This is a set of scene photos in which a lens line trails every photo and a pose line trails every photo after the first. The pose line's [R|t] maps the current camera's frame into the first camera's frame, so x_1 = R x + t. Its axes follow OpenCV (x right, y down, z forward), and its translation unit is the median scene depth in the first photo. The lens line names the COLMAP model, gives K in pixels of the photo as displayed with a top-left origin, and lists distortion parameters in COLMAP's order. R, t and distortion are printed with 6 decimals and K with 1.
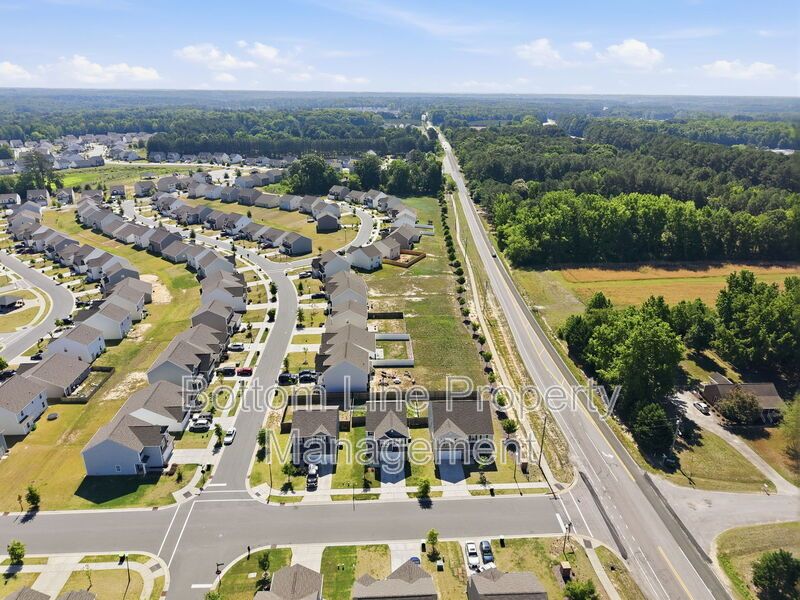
lens RADIAL K [[531.6, 0, 400.0], [0, 531.6, 300.0], [0, 0, 1]] dist [0.046368, -0.041344]
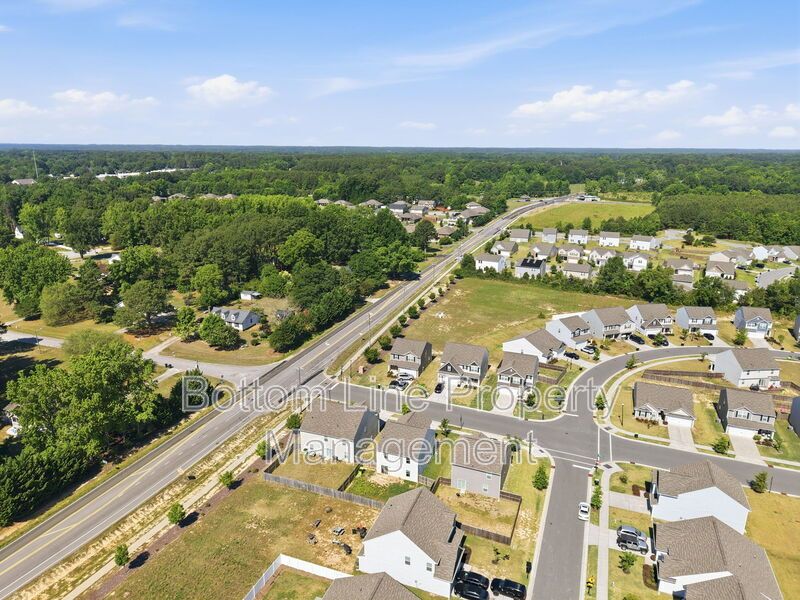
lens RADIAL K [[531.6, 0, 400.0], [0, 531.6, 300.0], [0, 0, 1]] dist [0.046368, -0.041344]
pose [[-0.911223, -0.135835, 0.388872, -0.433181], [0.132815, 0.796753, 0.589529, -0.661786], [-0.389913, 0.588840, -0.707979, 1.924129]]
